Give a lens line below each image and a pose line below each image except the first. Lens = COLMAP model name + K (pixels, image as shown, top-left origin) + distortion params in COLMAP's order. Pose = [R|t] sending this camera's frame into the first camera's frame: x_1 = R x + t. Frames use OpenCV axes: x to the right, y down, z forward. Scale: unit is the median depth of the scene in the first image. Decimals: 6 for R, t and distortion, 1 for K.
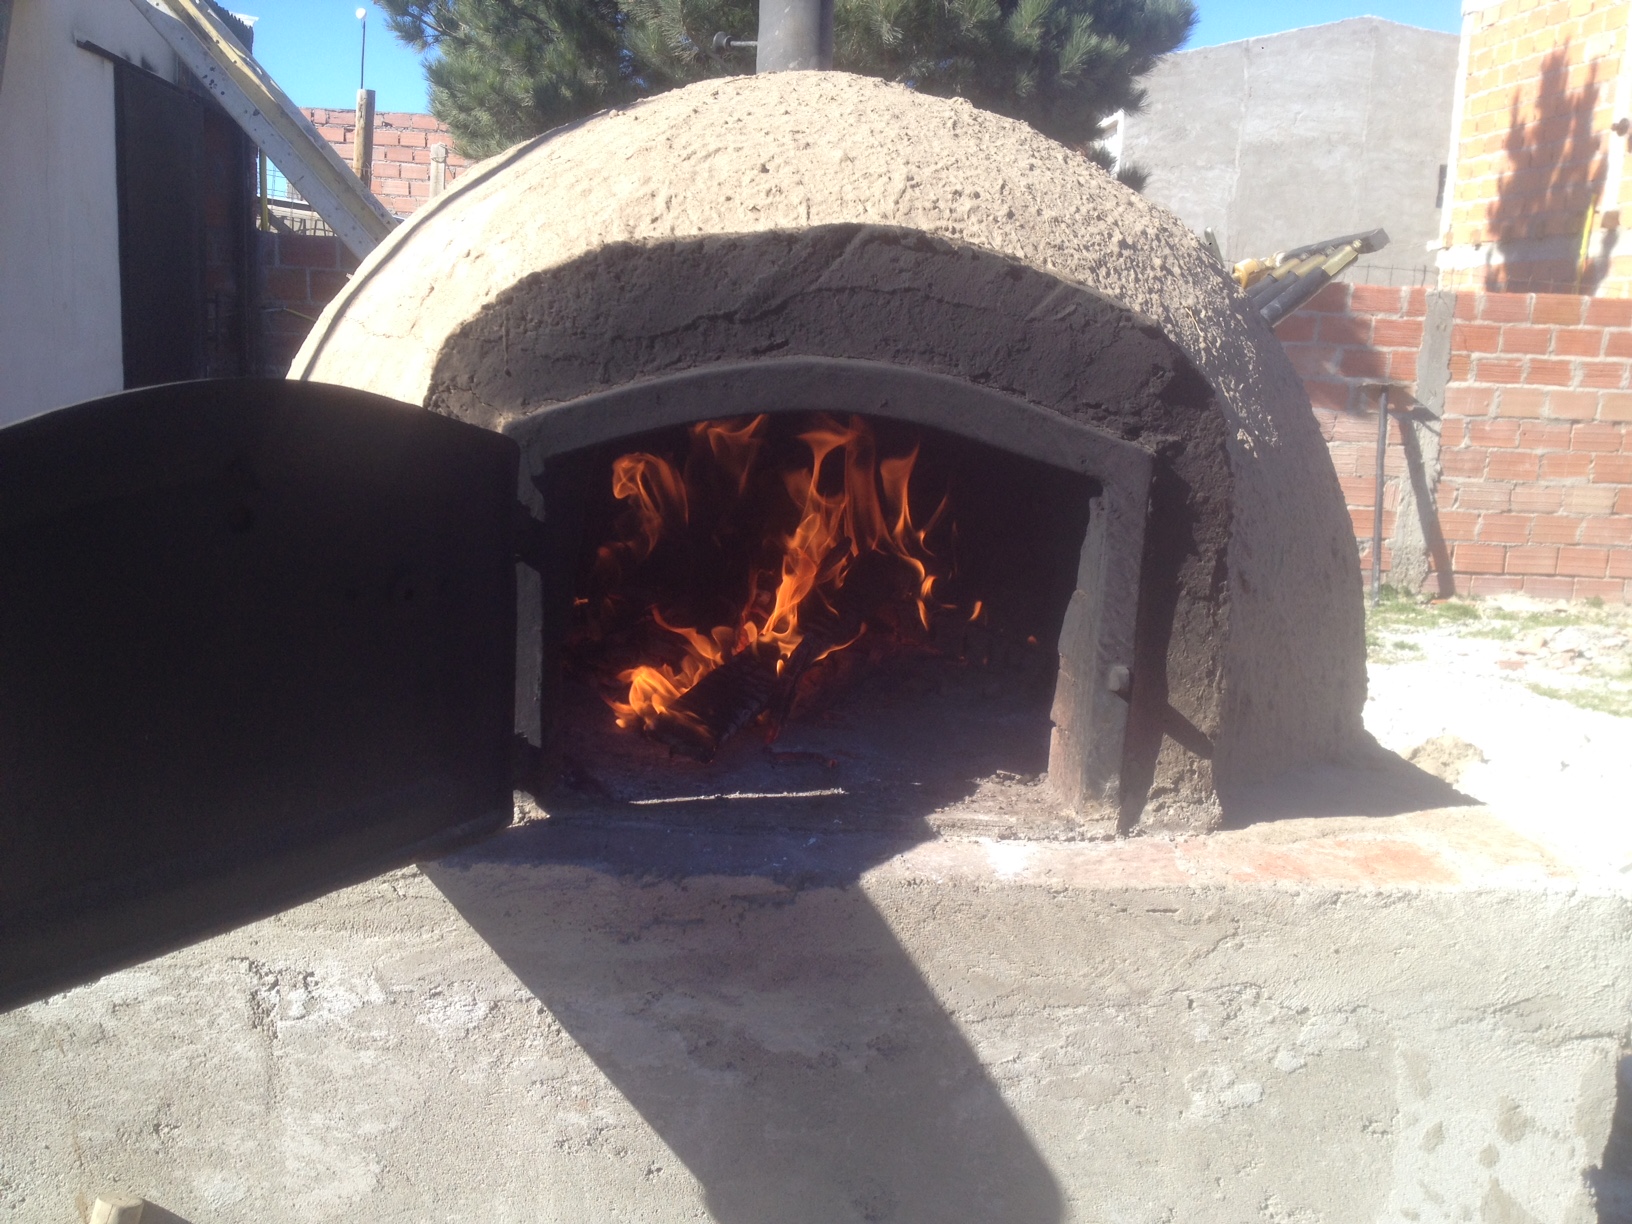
lens RADIAL K [[1523.2, 0, 816.0], [0, 1523.2, 612.0], [0, 0, 1]] dist [0.168670, -0.380689]
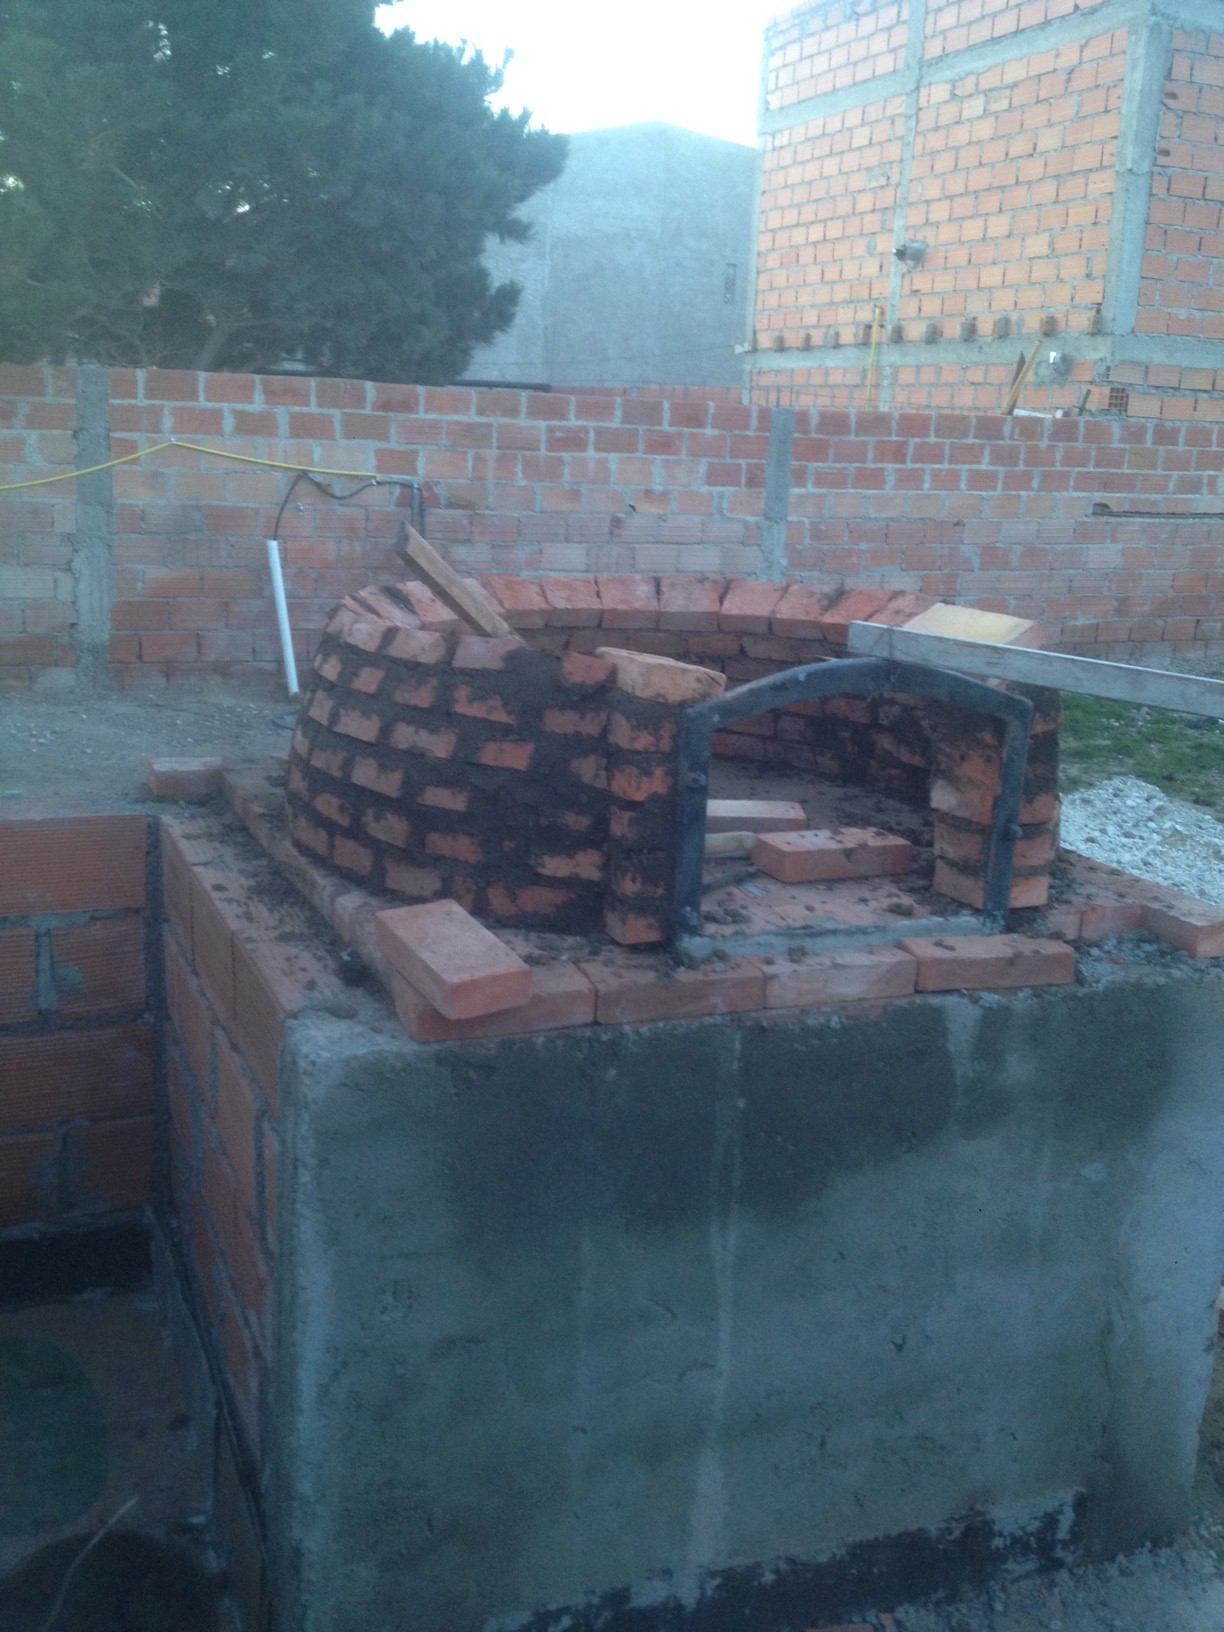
lens RADIAL K [[1520.6, 0, 612.0], [0, 1520.6, 816.0], [0, 0, 1]] dist [0.183360, -0.440585]
pose [[0.947397, -0.081629, 0.309475, -0.708028], [0.055551, 0.994192, 0.092176, -0.143742], [-0.315202, -0.070136, 0.946429, -0.439921]]
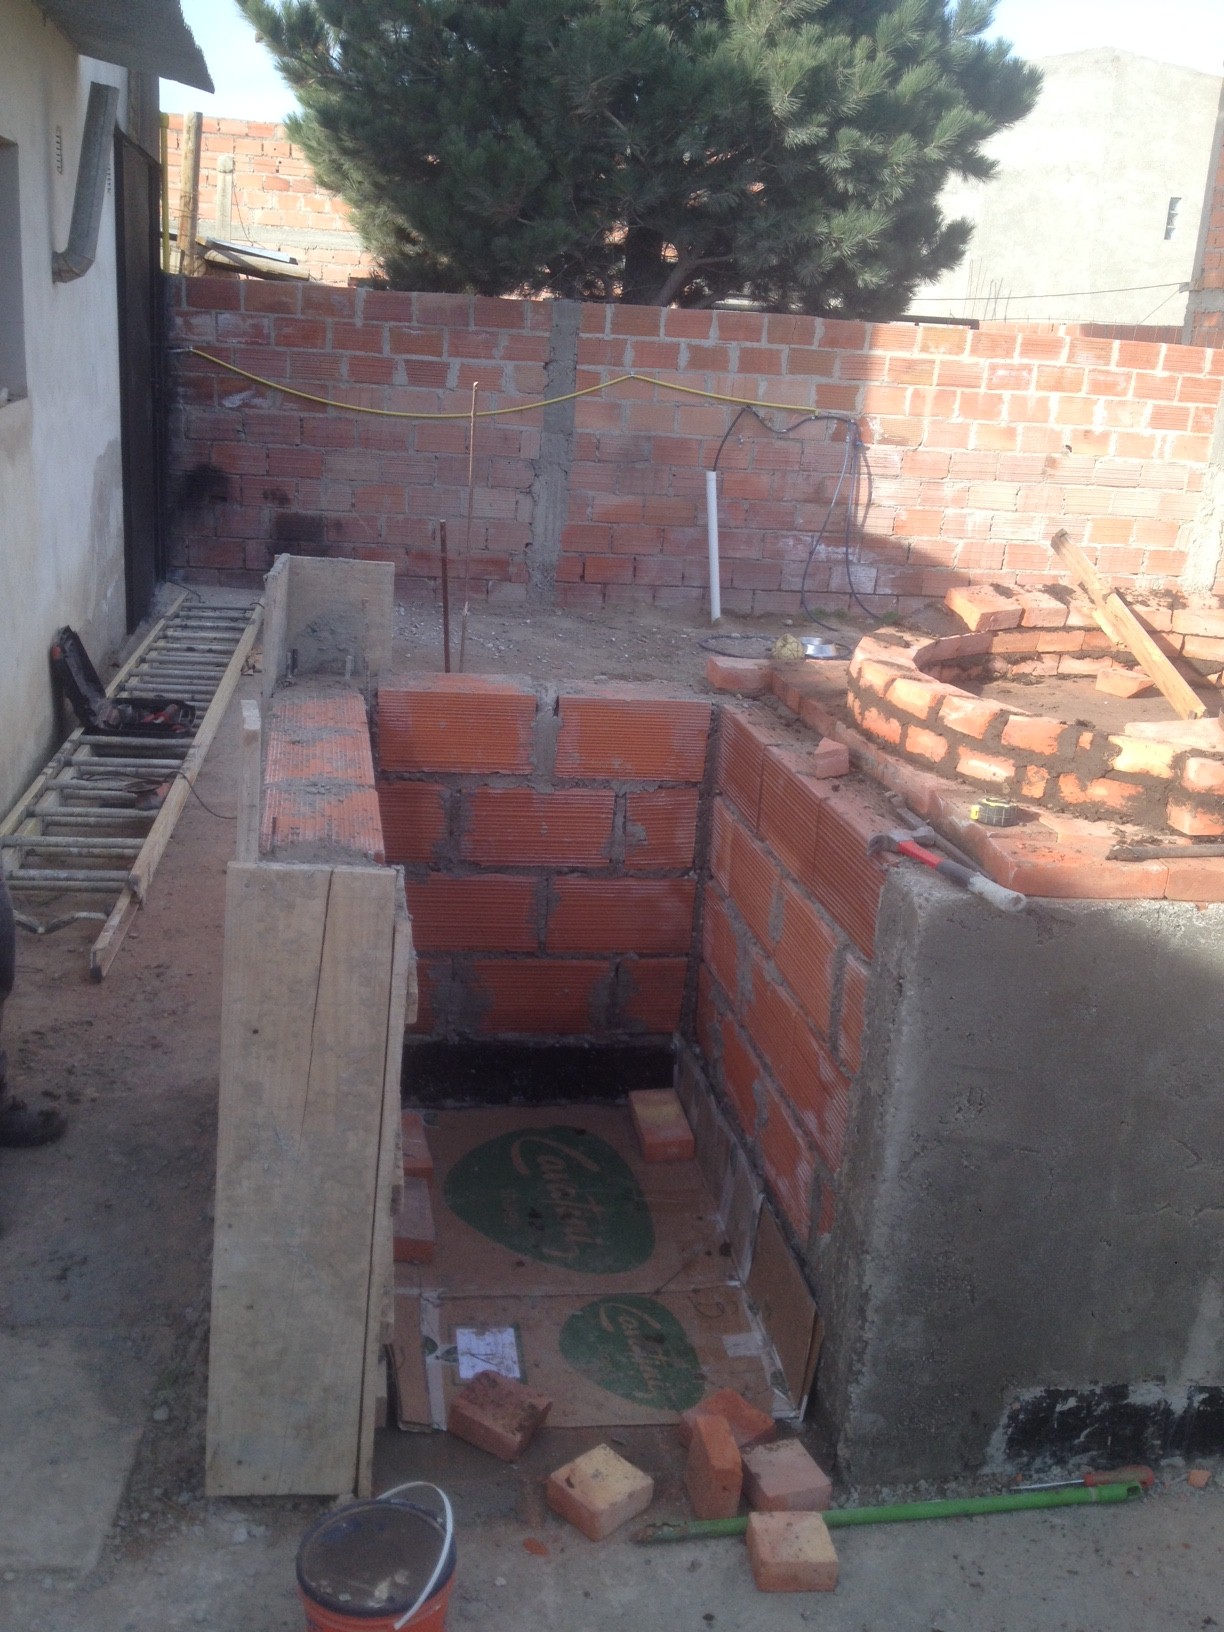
lens RADIAL K [[1520.6, 0, 612.0], [0, 1520.6, 816.0], [0, 0, 1]] dist [0.183360, -0.440585]
pose [[0.996395, -0.004494, 0.084720, -1.028388], [-0.006276, 0.991955, 0.126434, -0.116561], [-0.084607, -0.126510, 0.988351, -0.687956]]
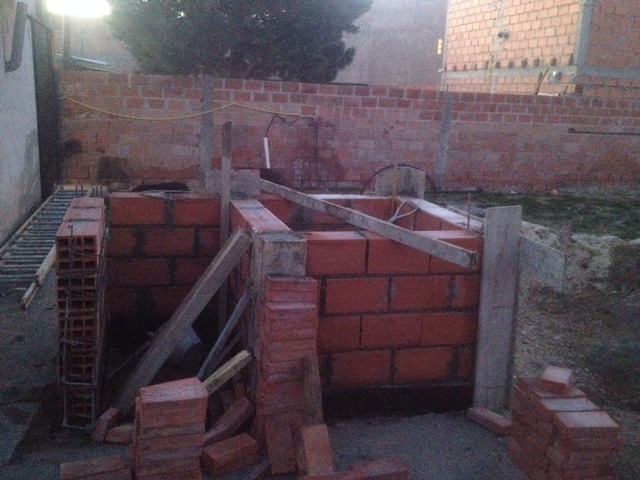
lens RADIAL K [[596.3, 0, 324.1], [0, 596.3, 243.8], [0, 0, 1]] dist [0.183360, -0.440585]
pose [[0.979081, -0.046543, 0.198074, -0.784791], [0.033007, 0.996923, 0.071099, 0.042441], [-0.200774, -0.063074, 0.977605, -1.293088]]
